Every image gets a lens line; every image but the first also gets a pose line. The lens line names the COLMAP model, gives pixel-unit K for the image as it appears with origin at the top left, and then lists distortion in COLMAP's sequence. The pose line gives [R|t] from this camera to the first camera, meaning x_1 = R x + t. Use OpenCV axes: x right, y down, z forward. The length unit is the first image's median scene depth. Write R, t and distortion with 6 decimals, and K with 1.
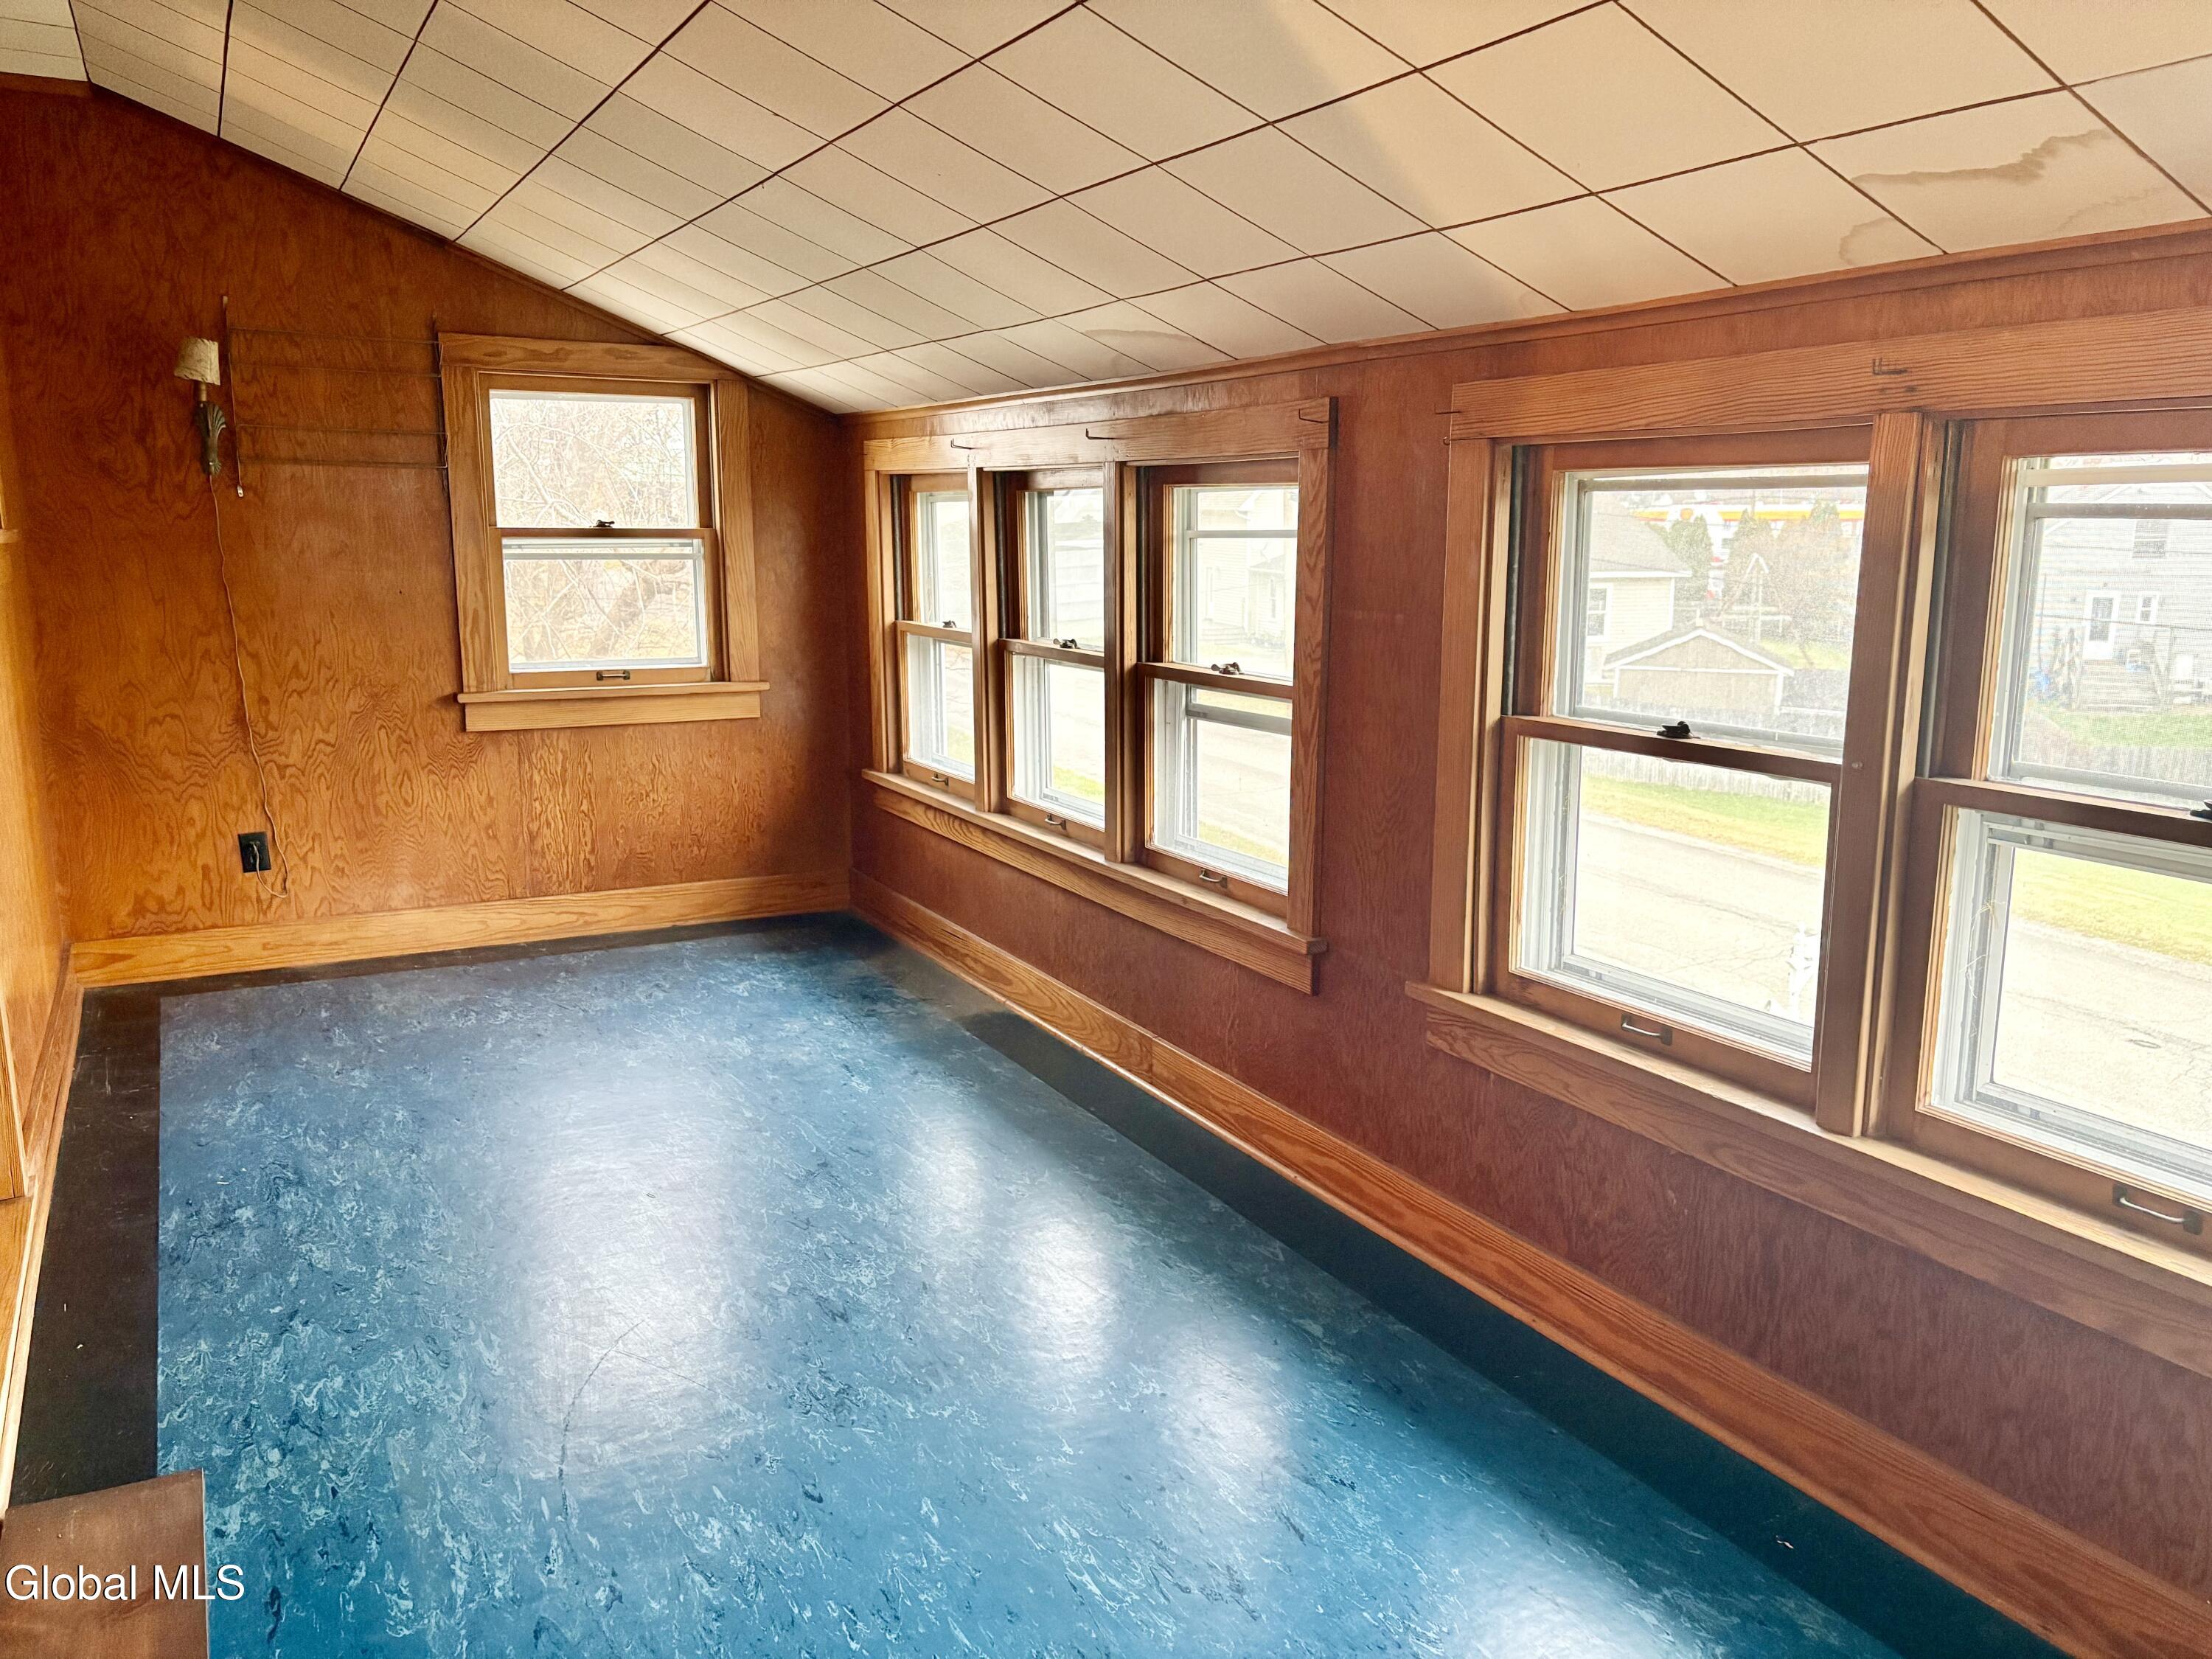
lens RADIAL K [[1692.3, 0, 1106.0], [0, 1692.3, 829.5], [0, 0, 1]] dist [0.034368, 0.000410]
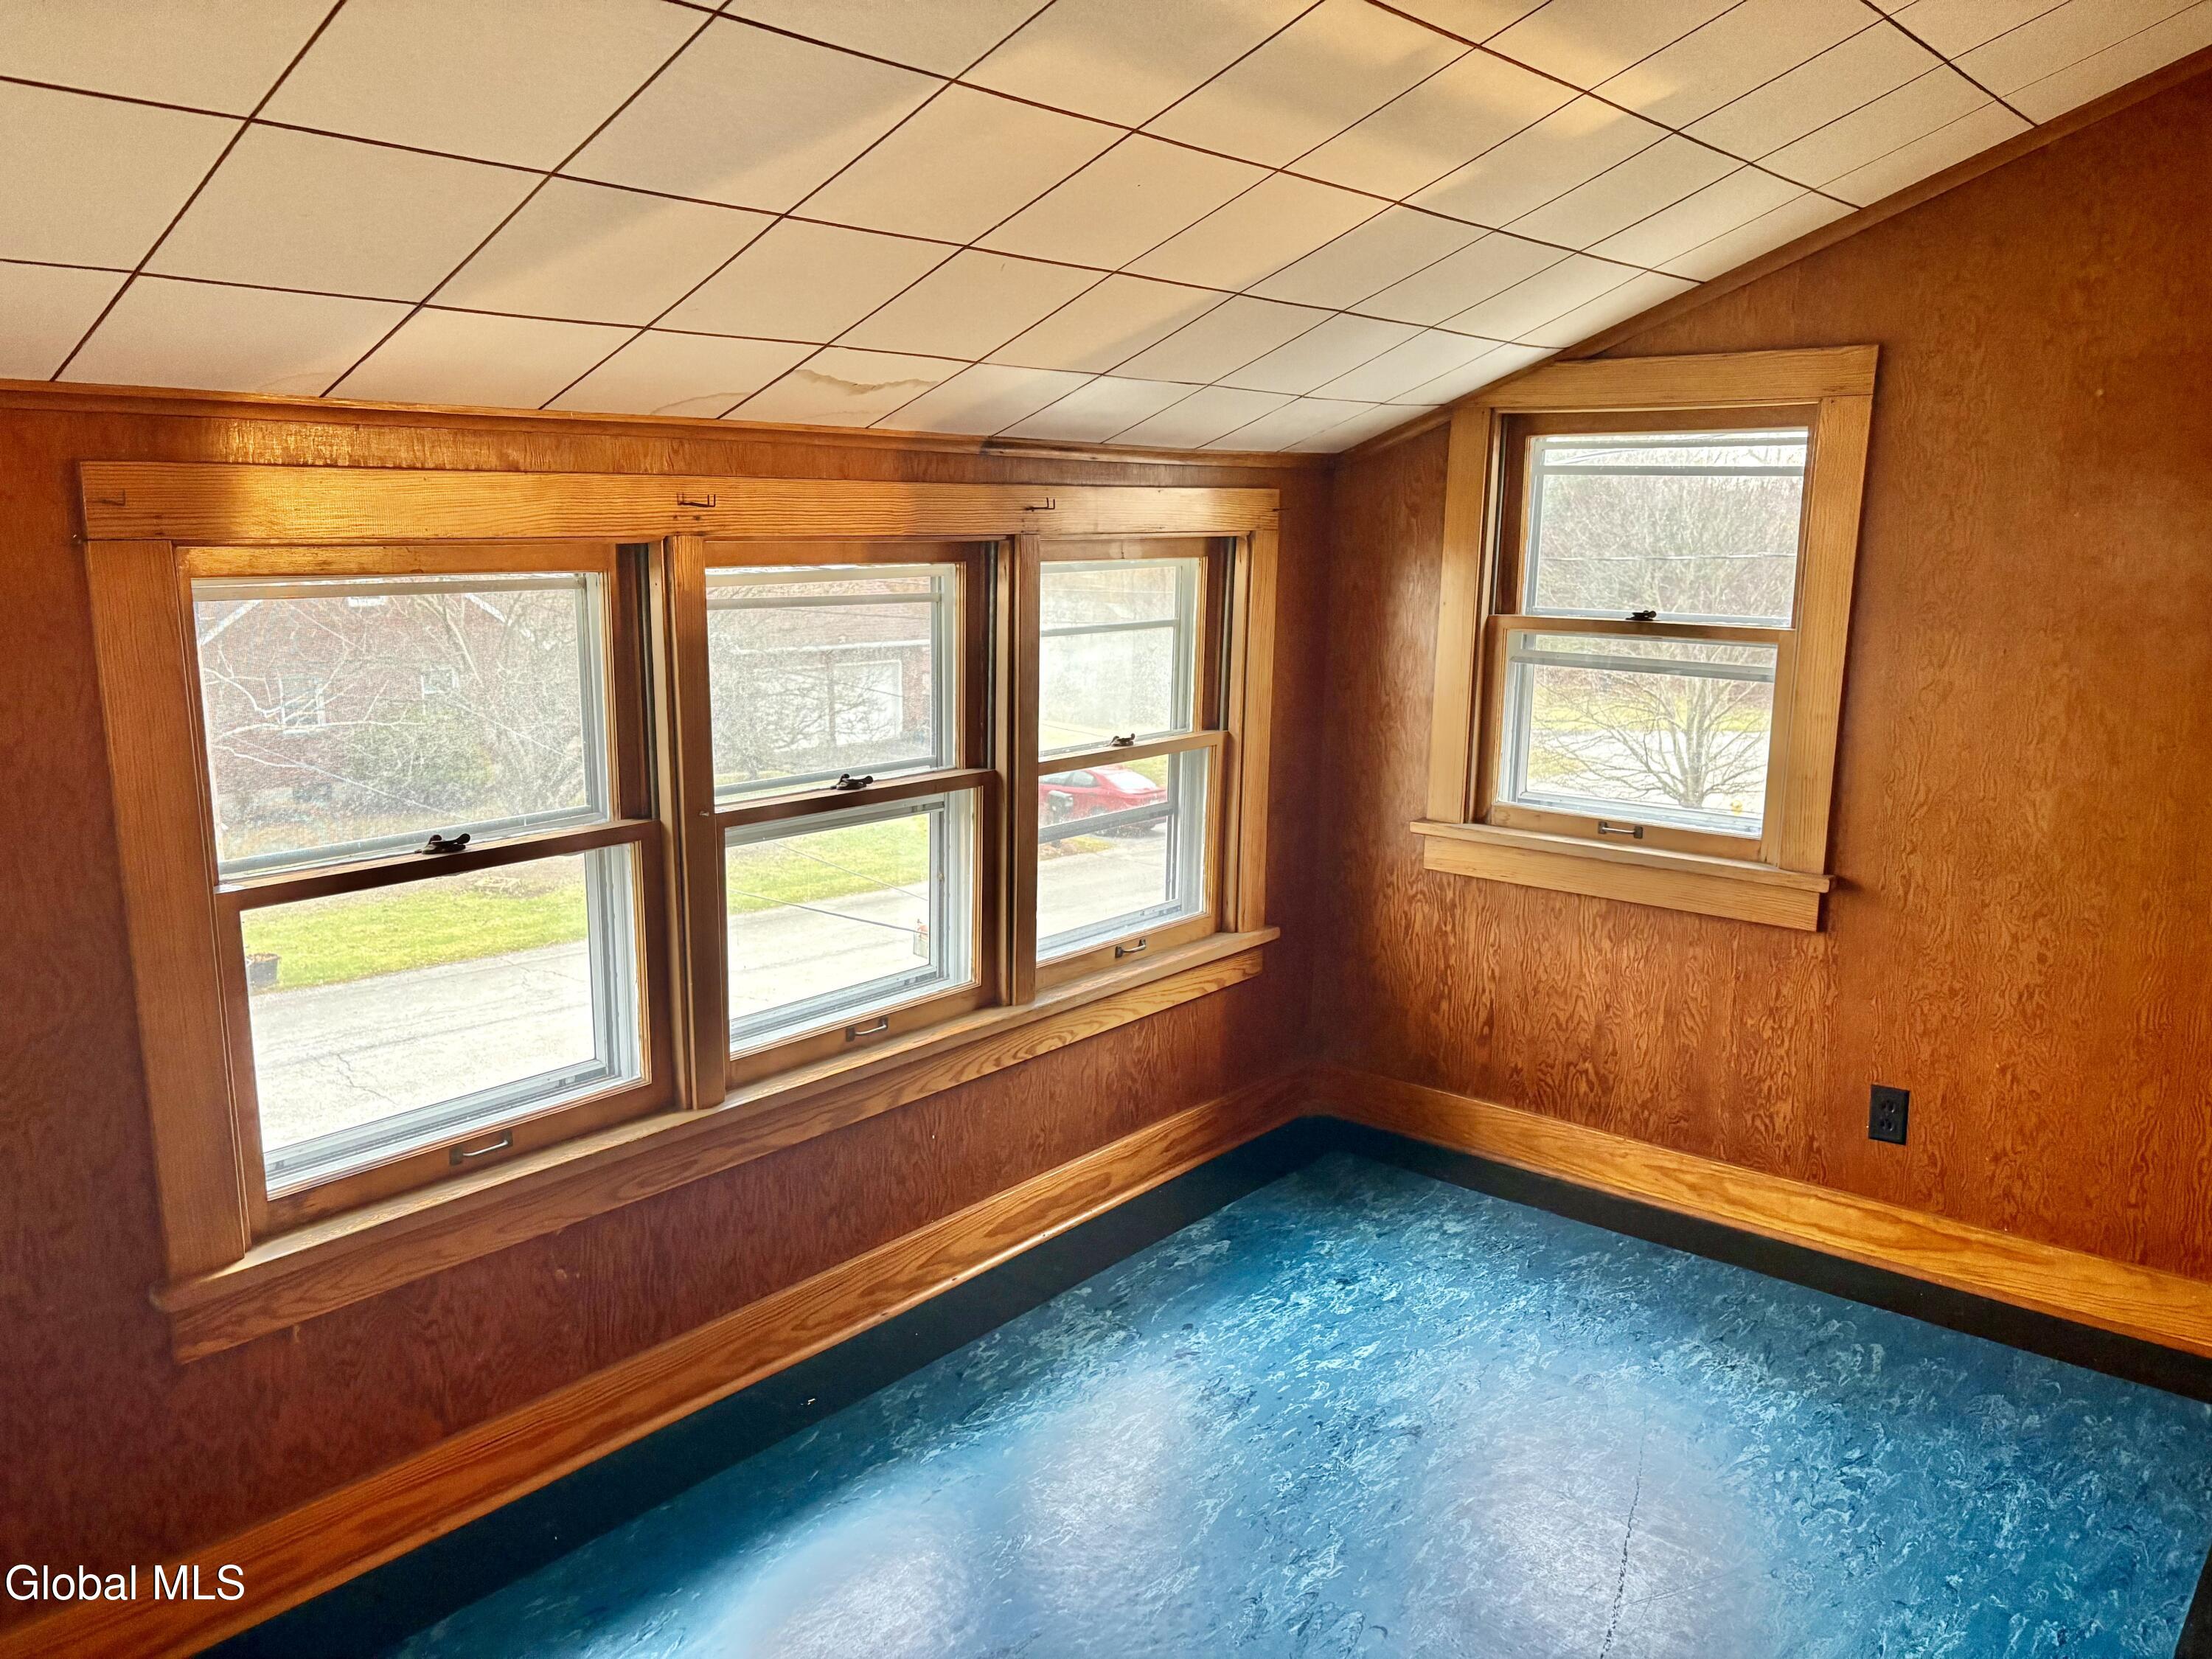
lens RADIAL K [[1692.3, 0, 1106.0], [0, 1692.3, 829.5], [0, 0, 1]] dist [0.034368, 0.000410]
pose [[-0.370300, -0.185176, 0.910268, -0.718162], [0.156816, 0.953403, 0.257744, -0.270229], [-0.915580, 0.238188, -0.324007, 1.019386]]
